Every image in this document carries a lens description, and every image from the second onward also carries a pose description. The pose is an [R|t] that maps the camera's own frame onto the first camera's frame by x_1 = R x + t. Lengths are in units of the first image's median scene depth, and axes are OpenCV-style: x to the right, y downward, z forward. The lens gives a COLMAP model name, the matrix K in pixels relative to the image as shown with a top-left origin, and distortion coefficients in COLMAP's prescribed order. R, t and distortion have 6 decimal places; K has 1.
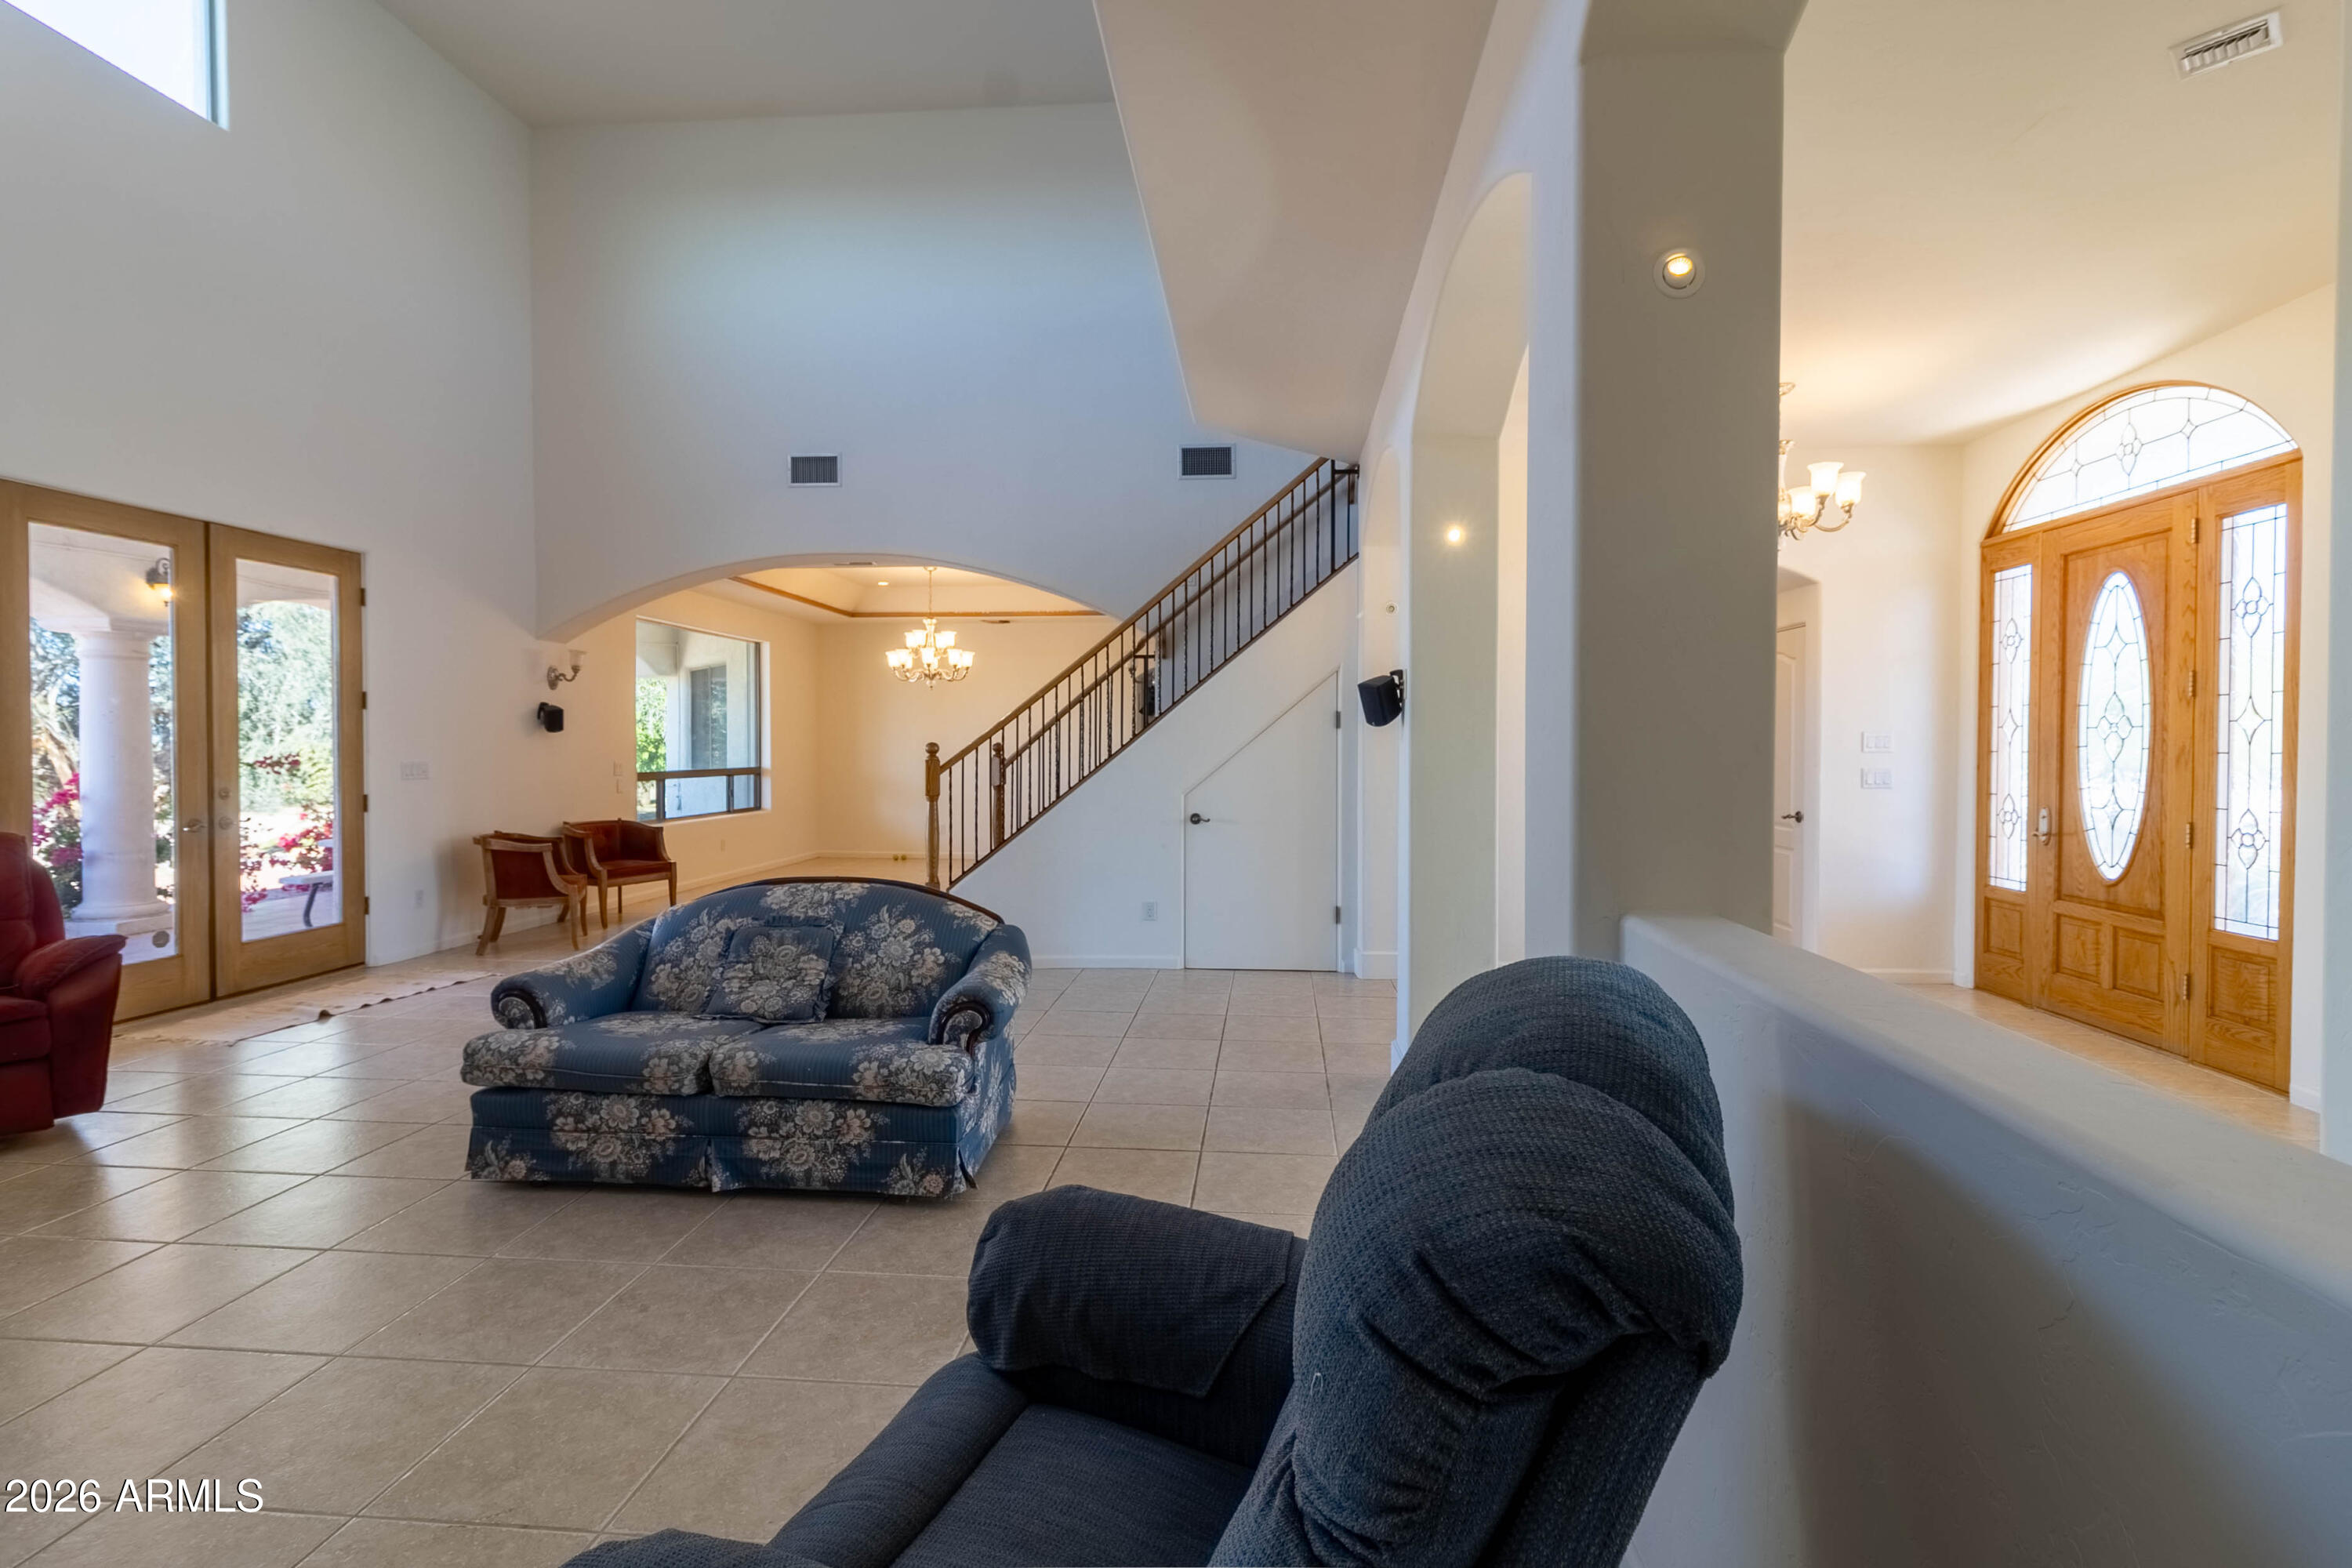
lens RADIAL K [[1077.4, 0, 1184.0], [0, 1077.4, 764.8], [0, 0, 1]] dist [0.002136, 0.000792]
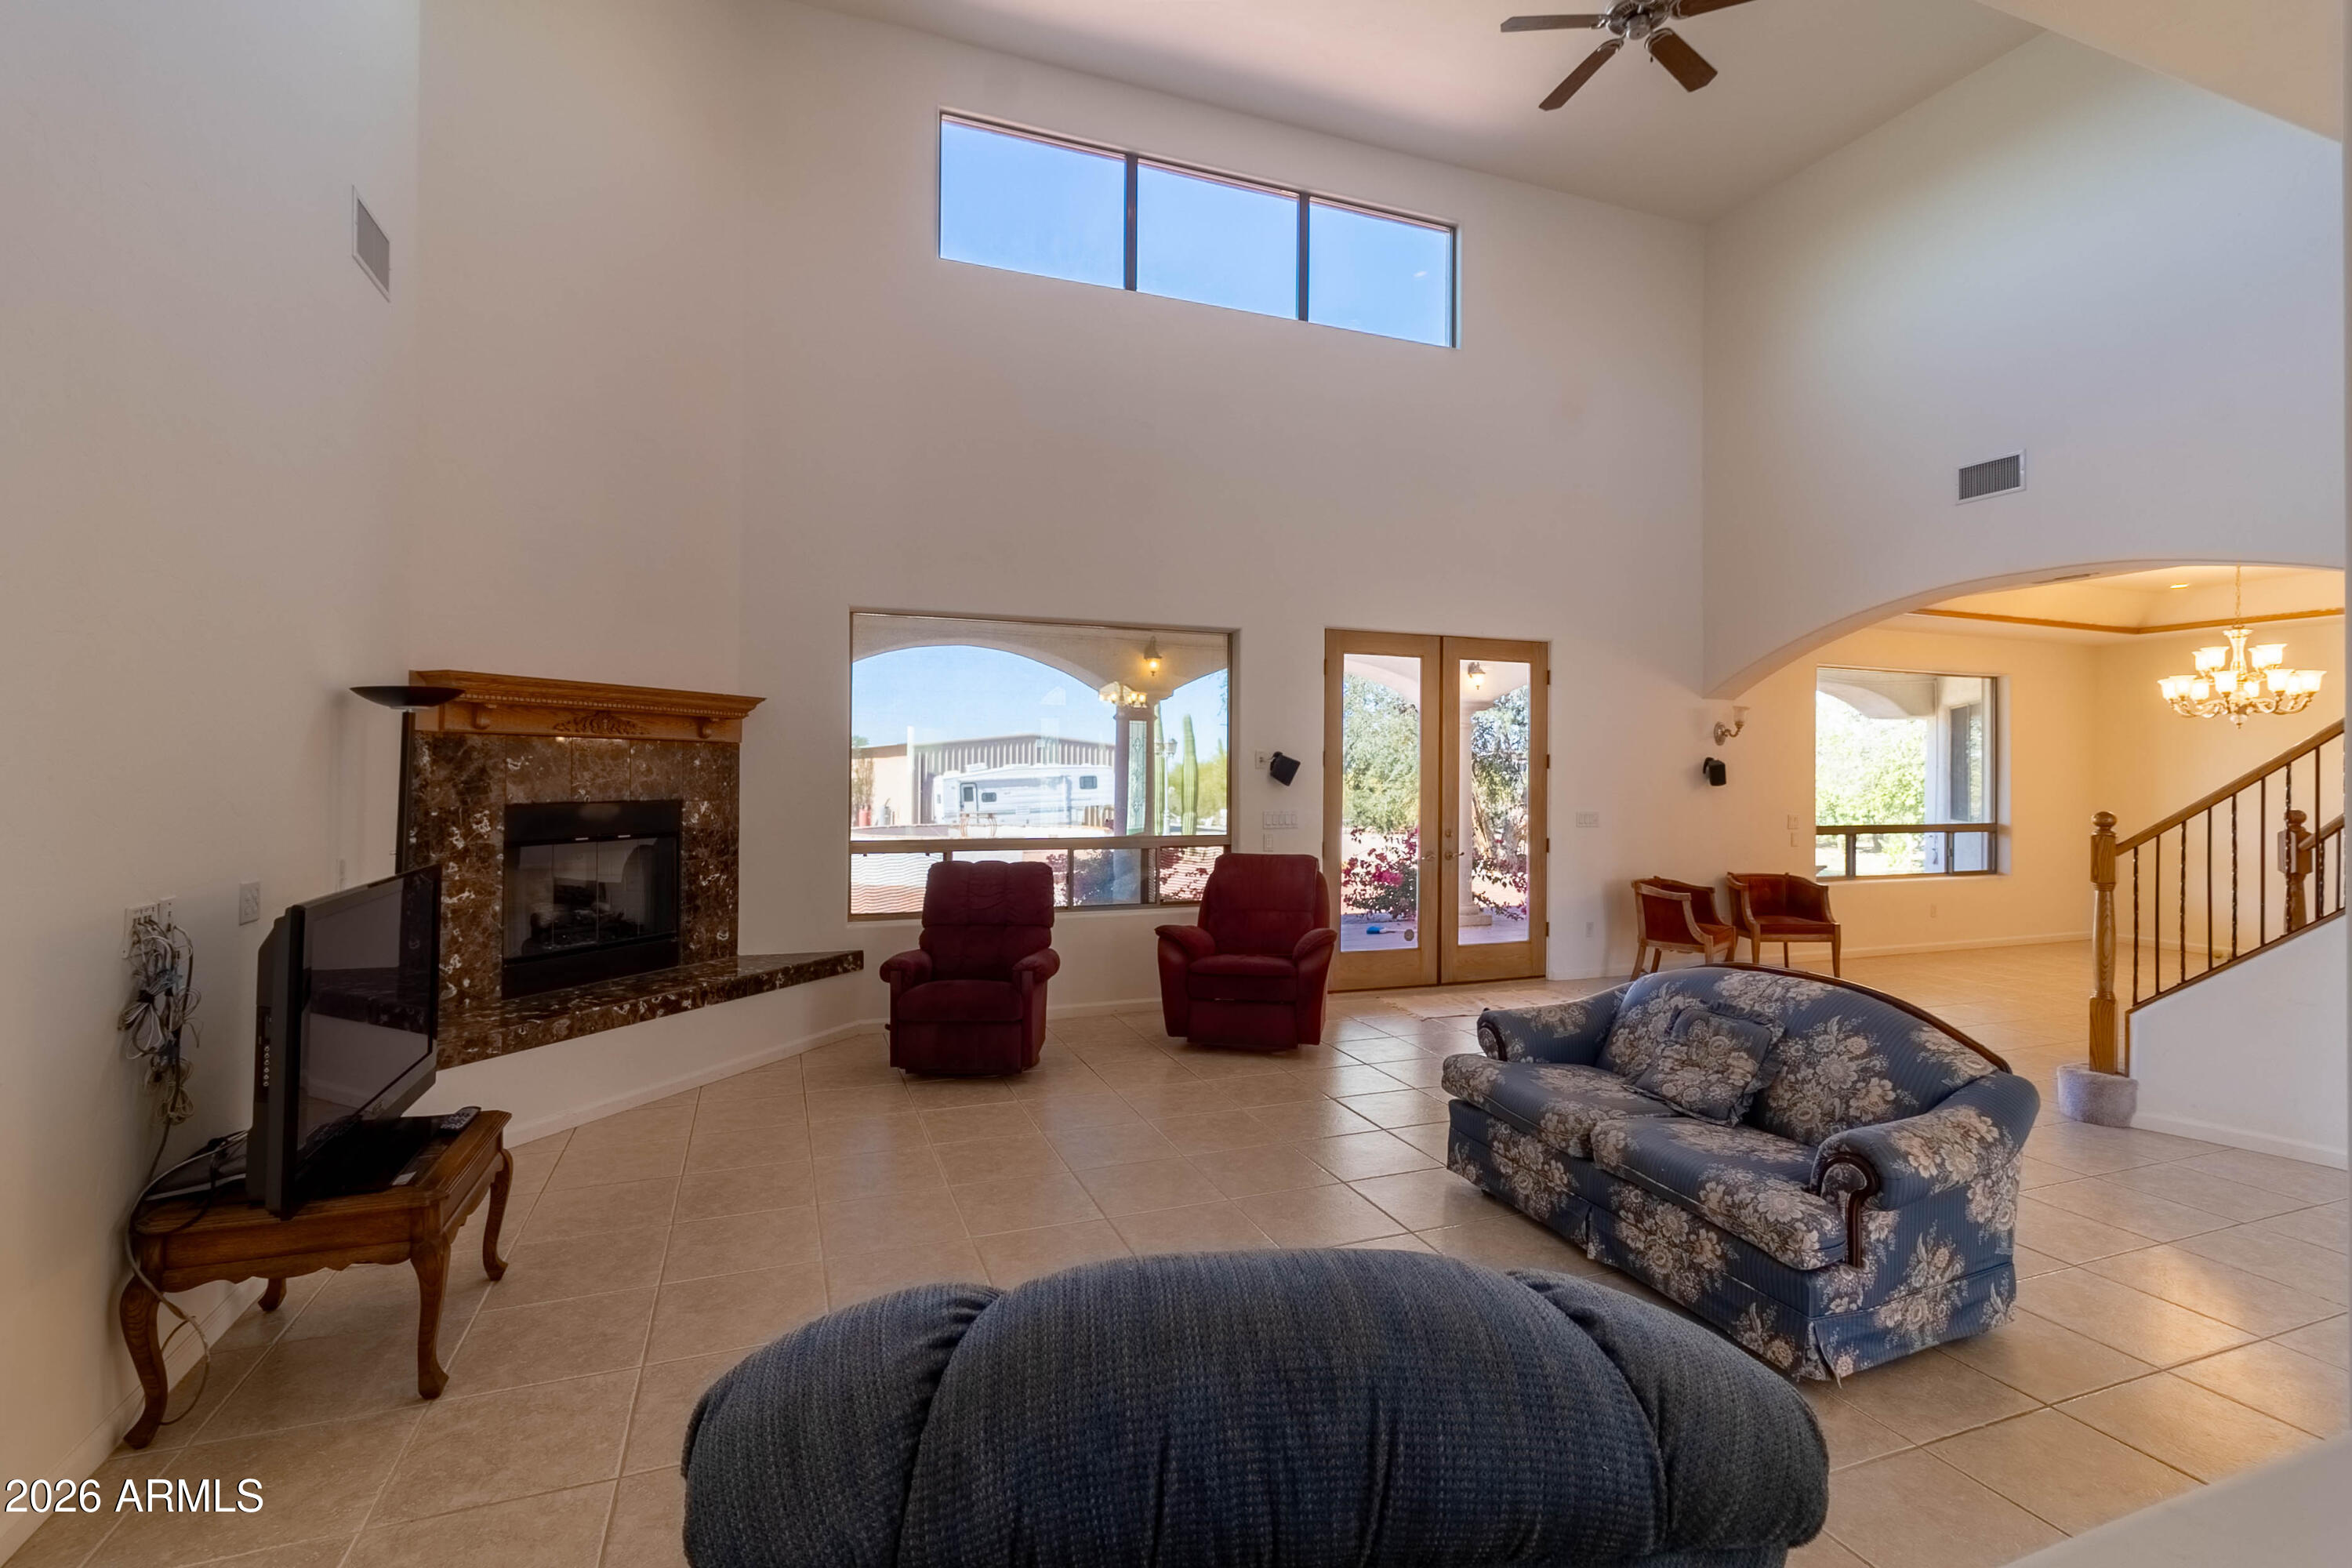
lens RADIAL K [[1077.4, 0, 1174.4], [0, 1077.4, 767.2], [0, 0, 1]] dist [0.002136, 0.000792]
pose [[0.438308, -0.003391, -0.898819, 0.208319], [-0.024063, 0.999590, -0.015505, -0.032642], [0.898503, 0.028424, 0.438046, 0.111946]]
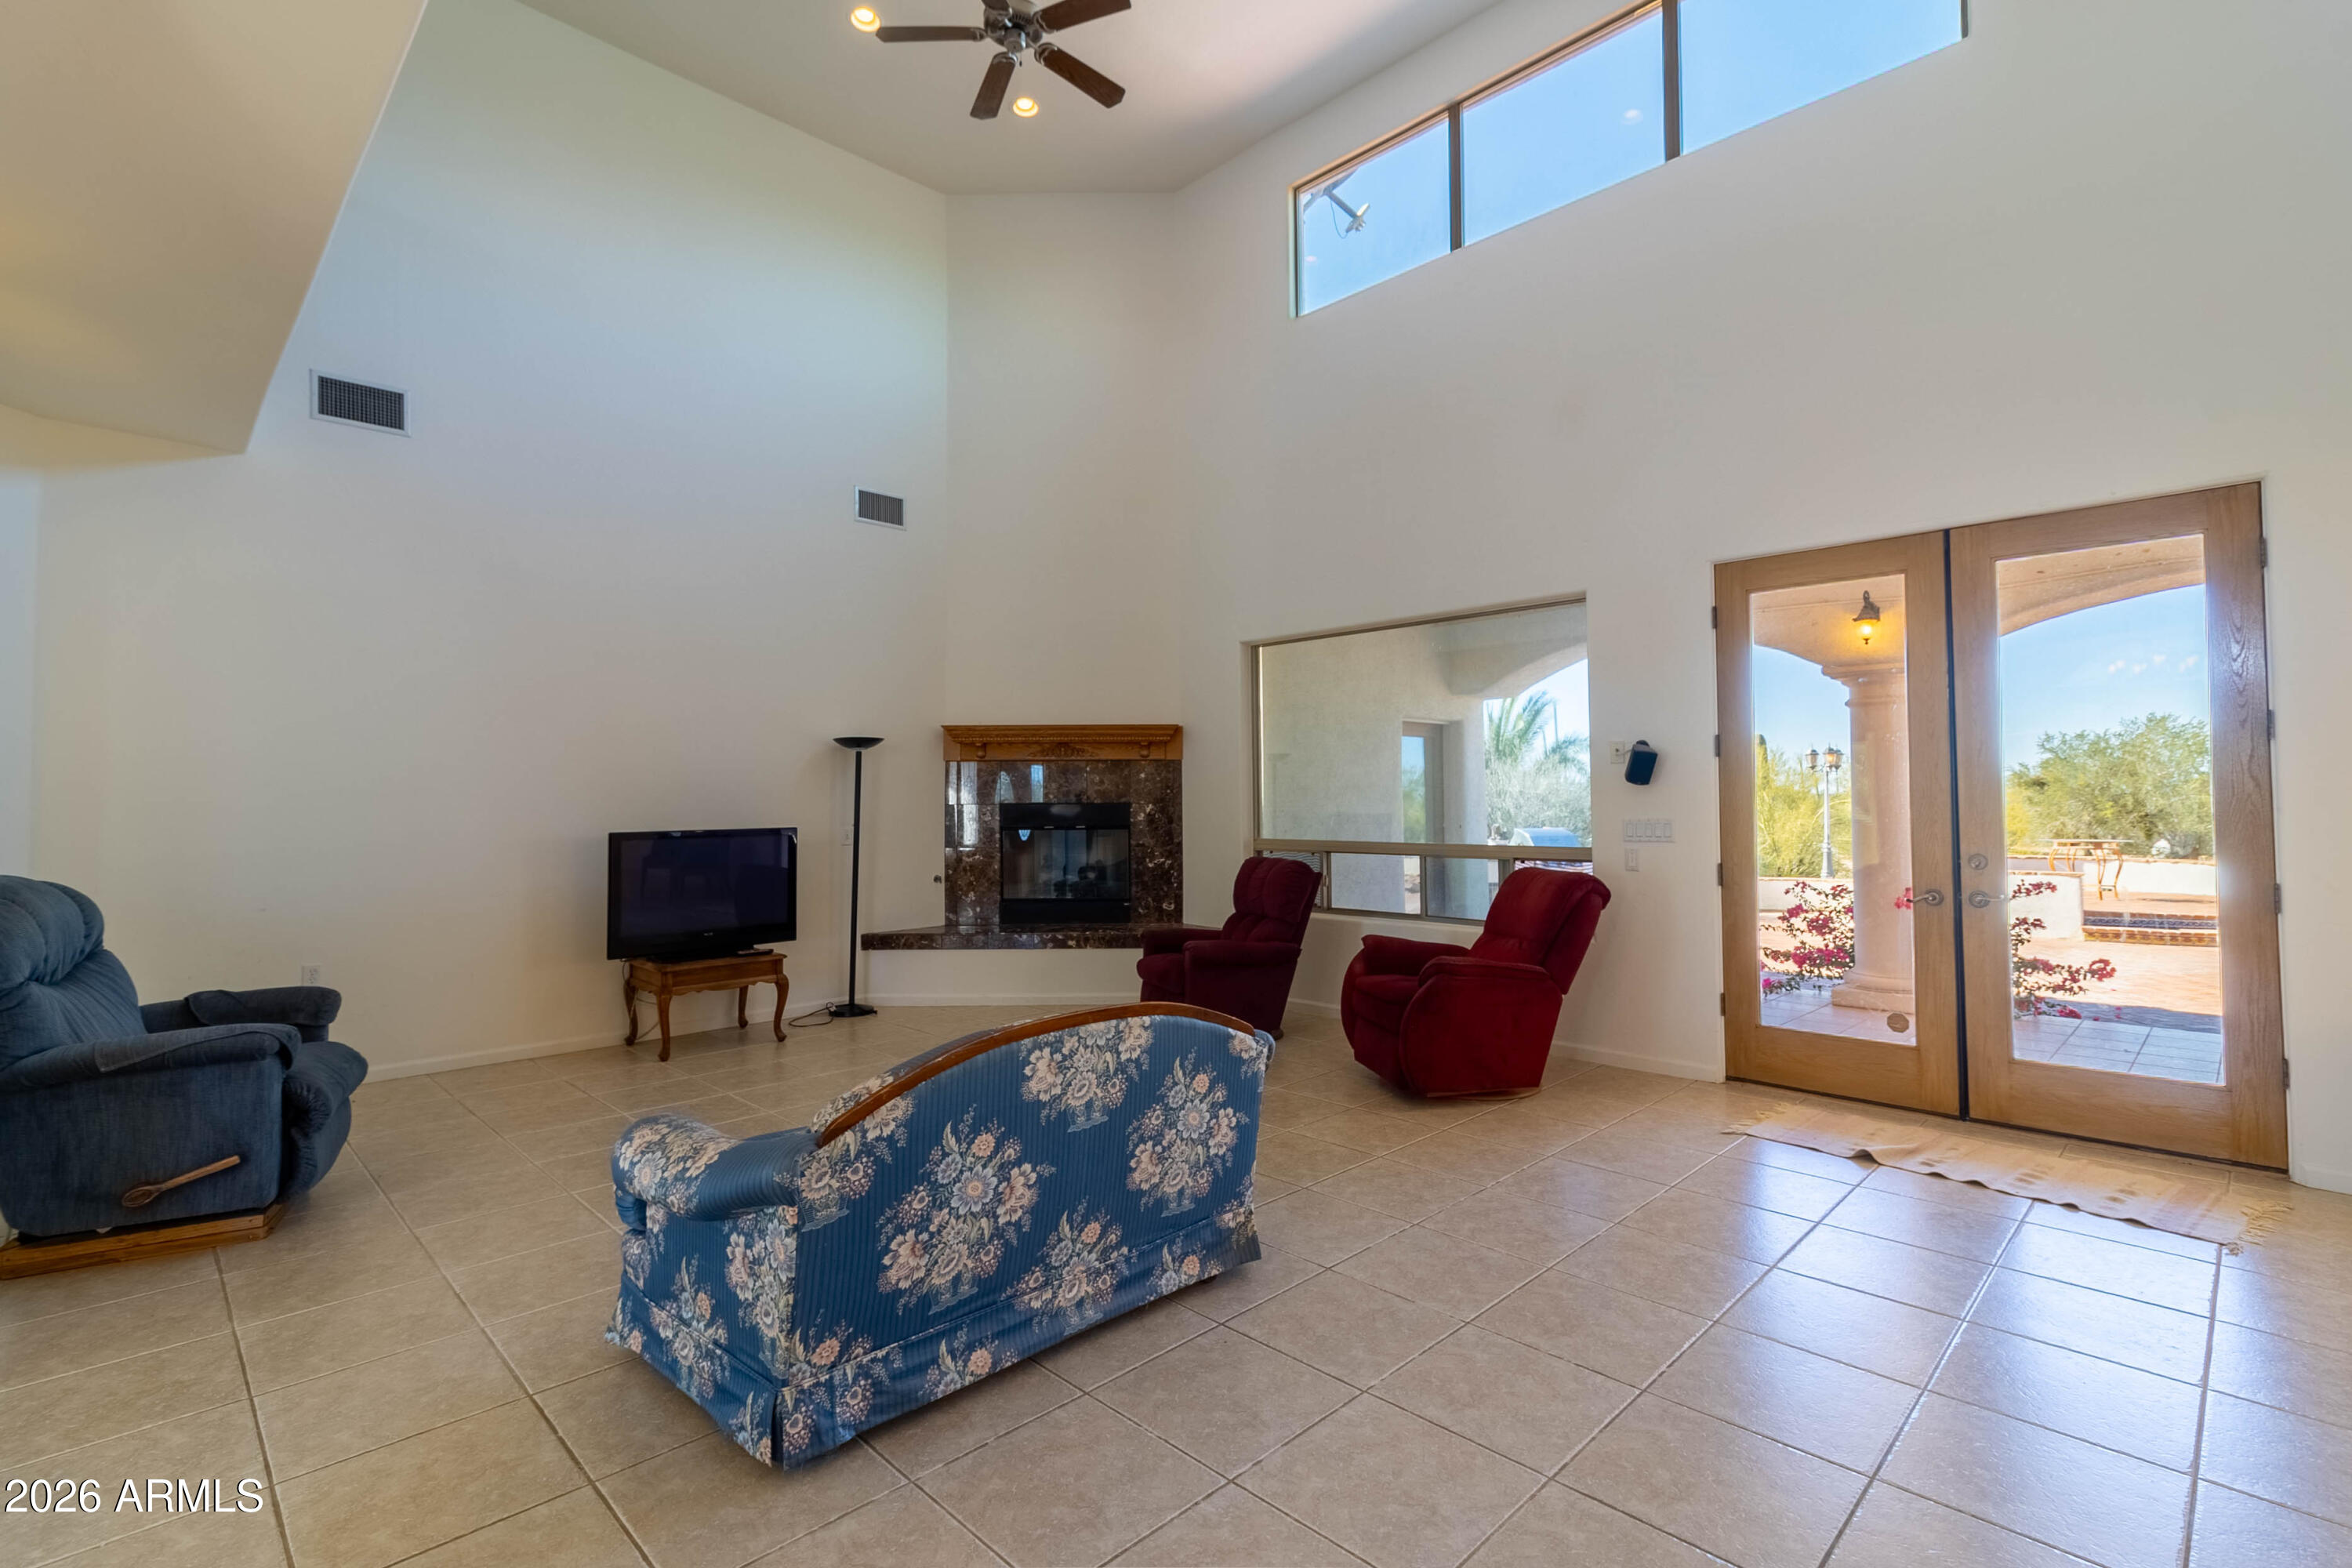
lens RADIAL K [[1077.4, 0, 1182.4], [0, 1077.4, 767.1], [0, 0, 1]] dist [0.002136, 0.000792]
pose [[-0.643736, -0.022391, -0.764920, 0.110350], [-0.010616, 0.999737, -0.020330, -0.024016], [0.765174, -0.004966, -0.643804, 1.250823]]
